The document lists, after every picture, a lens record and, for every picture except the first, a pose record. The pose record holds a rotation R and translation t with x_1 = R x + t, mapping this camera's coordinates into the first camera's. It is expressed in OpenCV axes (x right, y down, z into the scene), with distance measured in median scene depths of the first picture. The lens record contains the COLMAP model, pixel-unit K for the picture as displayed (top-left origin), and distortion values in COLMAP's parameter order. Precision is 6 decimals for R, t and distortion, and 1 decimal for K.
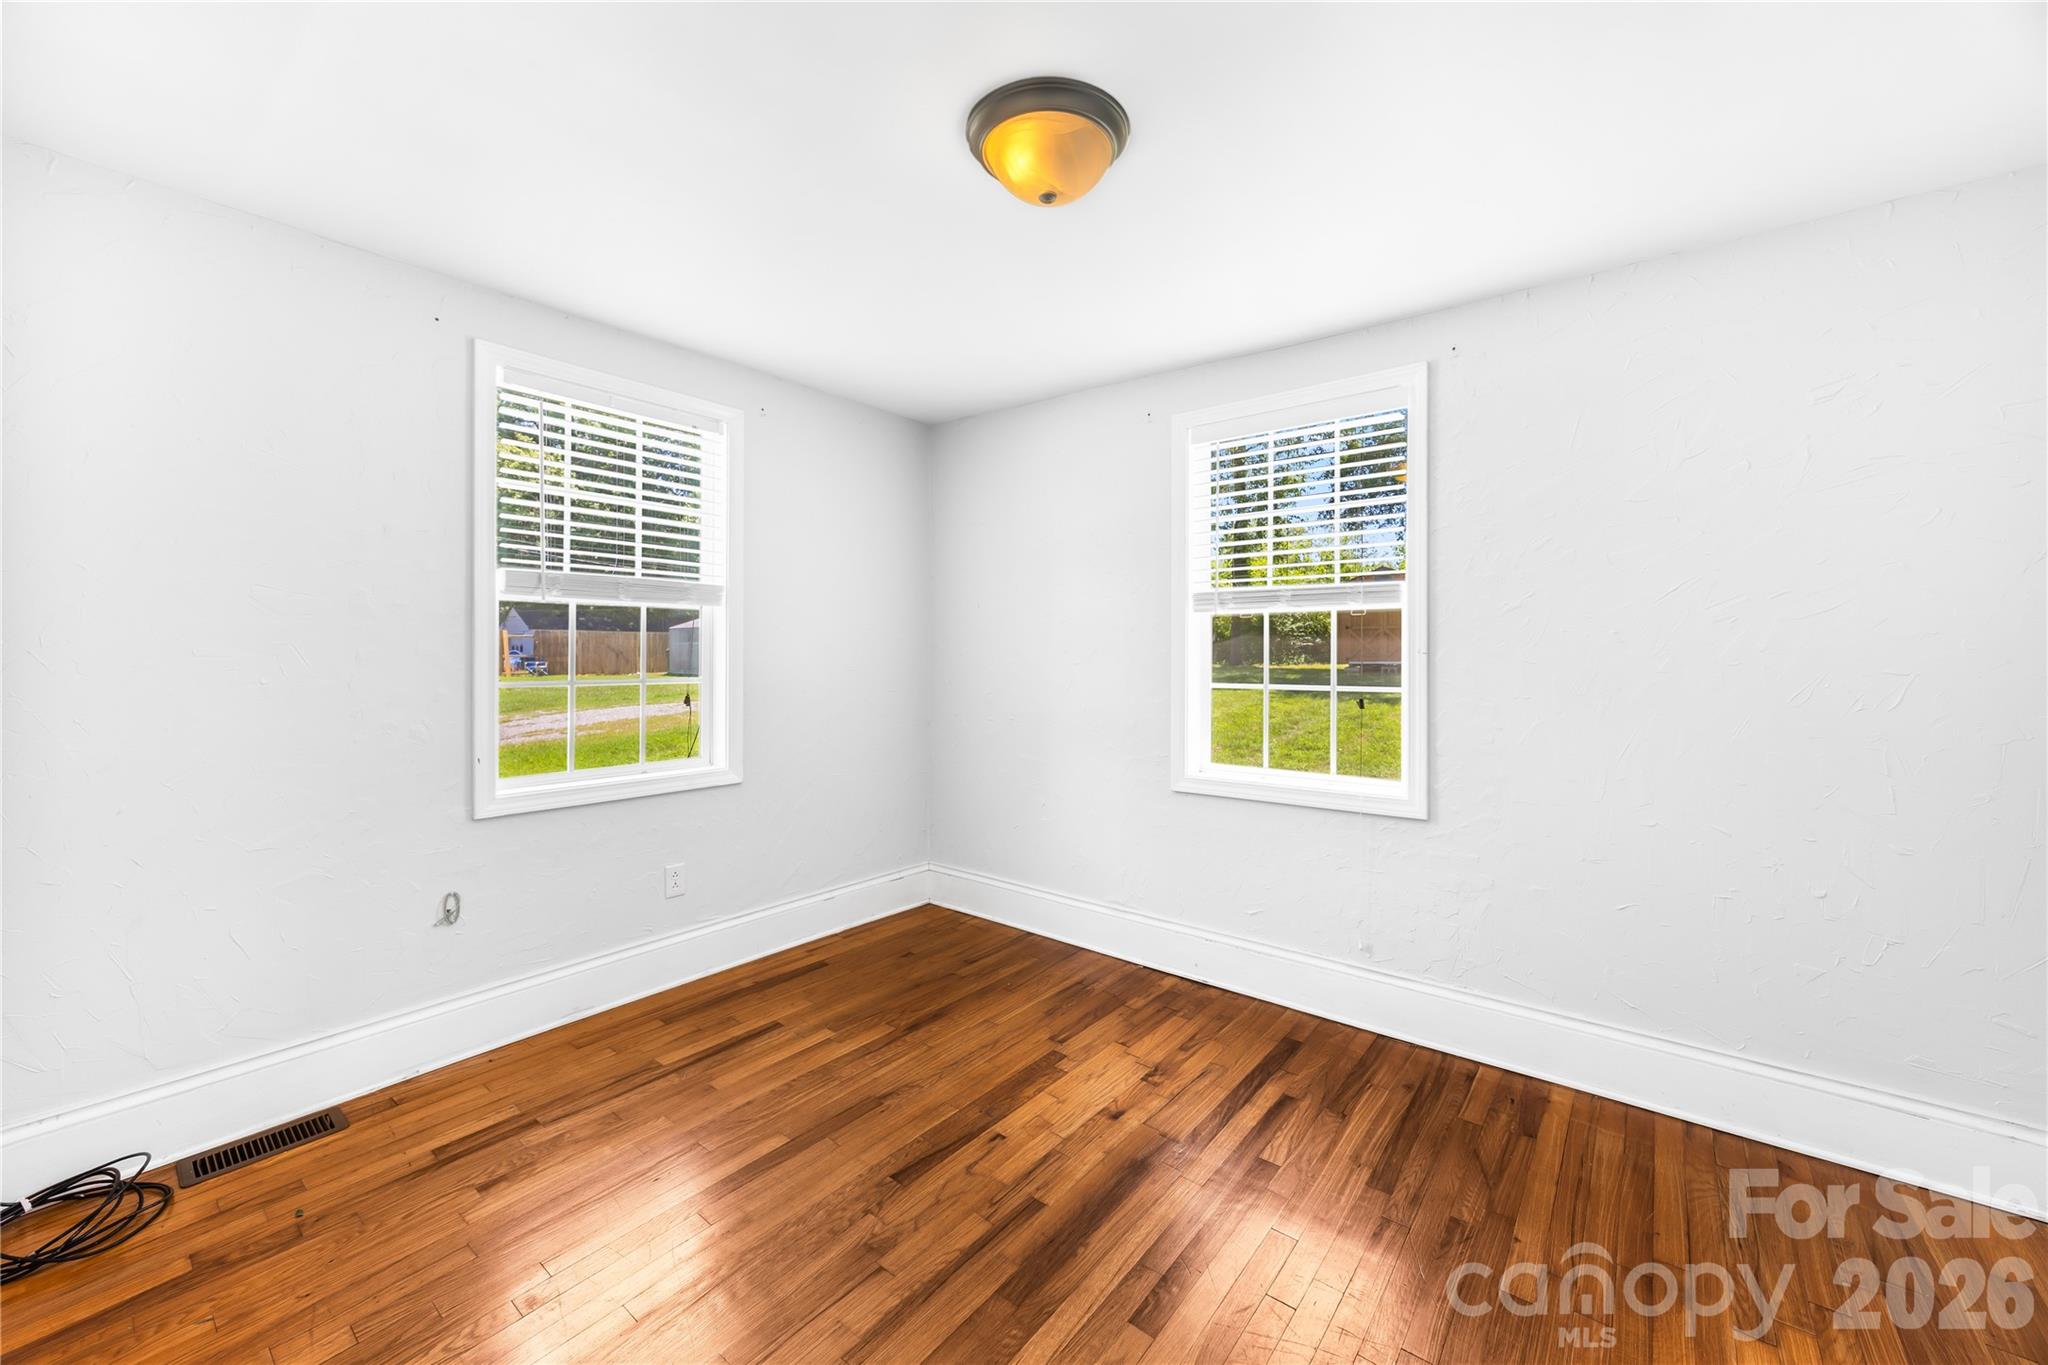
lens RADIAL K [[826.5, 0, 1027.6], [0, 826.5, 629.8], [0, 0, 1]] dist [0.001299, 0.000122]
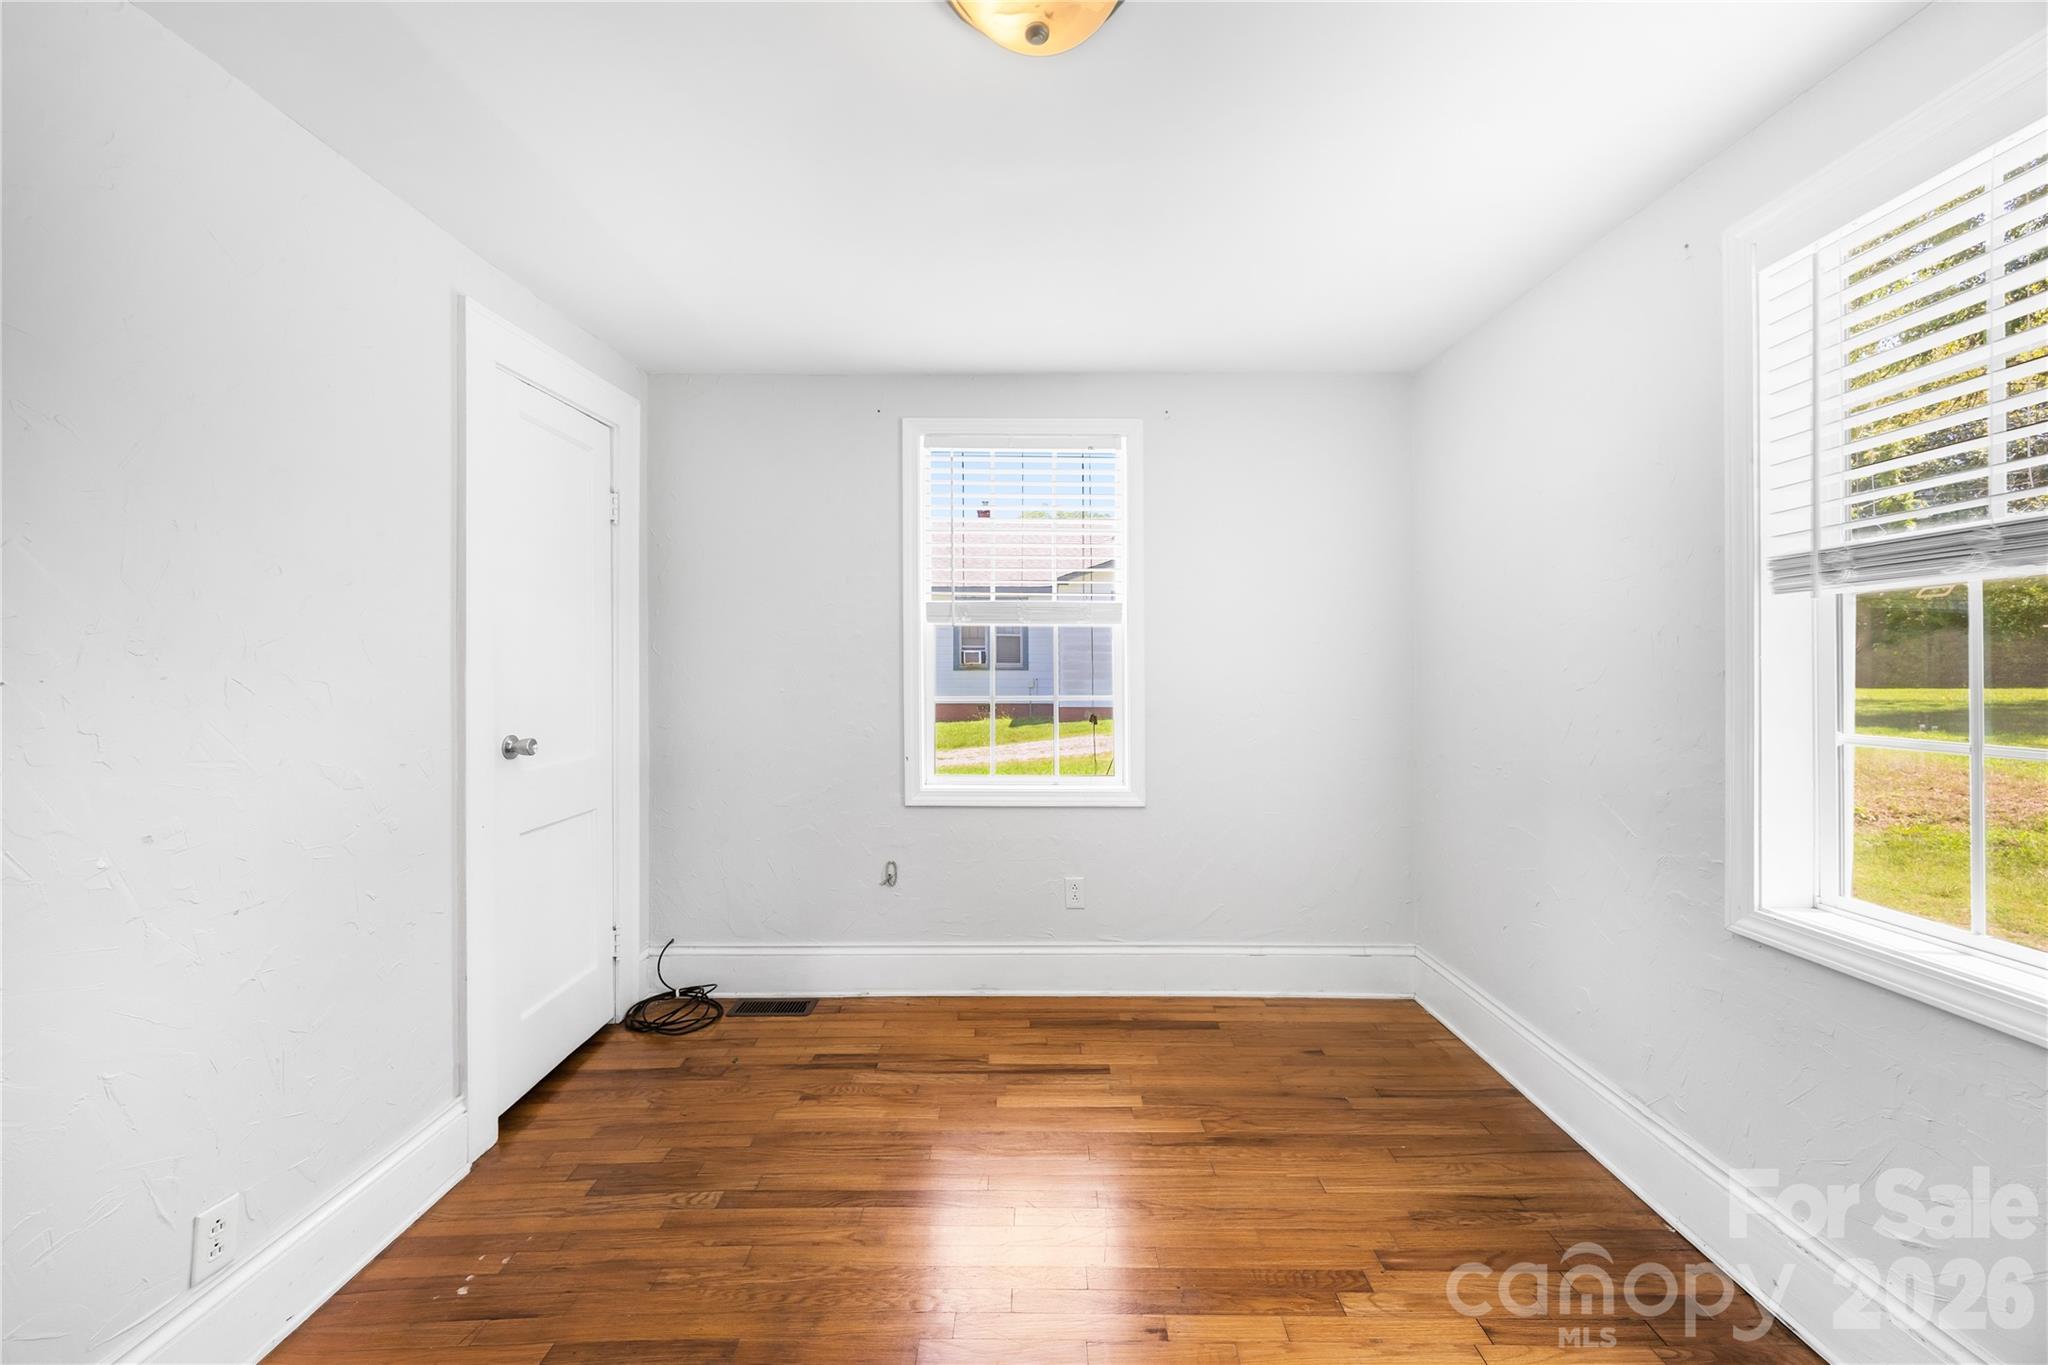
lens RADIAL K [[808.9, 0, 1025.0], [0, 808.9, 649.6], [0, 0, 1]] dist [-0.004633, 0.000014]
pose [[0.600307, -0.019732, -0.799526, 0.386206], [0.022137, 0.999723, -0.008052, 0.009435], [0.799463, -0.012865, 0.600578, 0.392988]]
